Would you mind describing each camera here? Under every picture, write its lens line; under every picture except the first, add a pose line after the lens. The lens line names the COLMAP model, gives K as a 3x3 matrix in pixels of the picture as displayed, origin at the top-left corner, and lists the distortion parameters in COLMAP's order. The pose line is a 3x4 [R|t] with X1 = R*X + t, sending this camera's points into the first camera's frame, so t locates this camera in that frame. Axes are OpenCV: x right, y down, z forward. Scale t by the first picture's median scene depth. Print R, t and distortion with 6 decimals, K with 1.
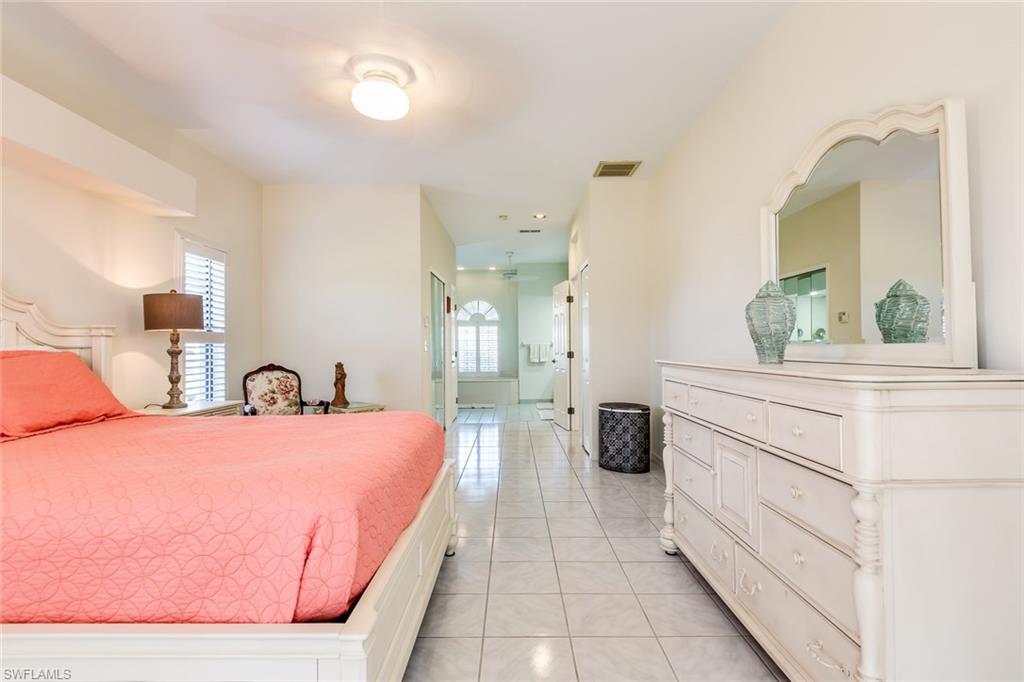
lens RADIAL K [[501.7, 0, 521.2], [0, 501.7, 337.9], [0, 0, 1]] dist [0.000766, 0.000270]
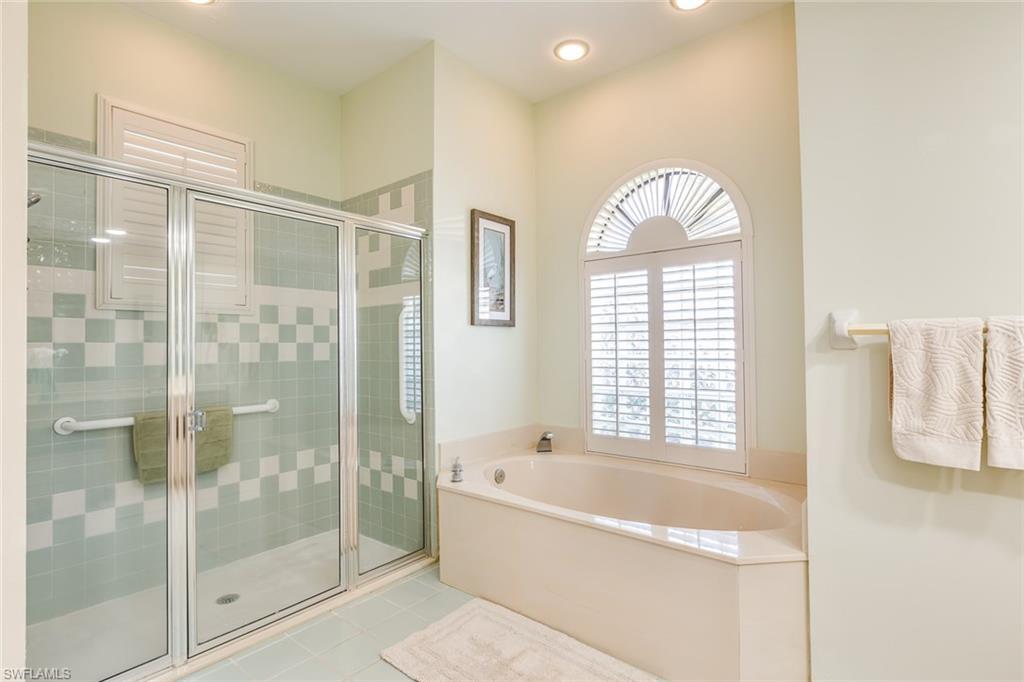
lens RADIAL K [[501.7, 0, 521.2], [0, 501.7, 337.9], [0, 0, 1]] dist [0.000766, 0.000270]
pose [[0.768632, -0.010718, -0.639602, 0.025320], [0.014428, 0.999896, 0.000583, 0.011741], [0.639529, -0.009677, 0.768706, 0.759428]]
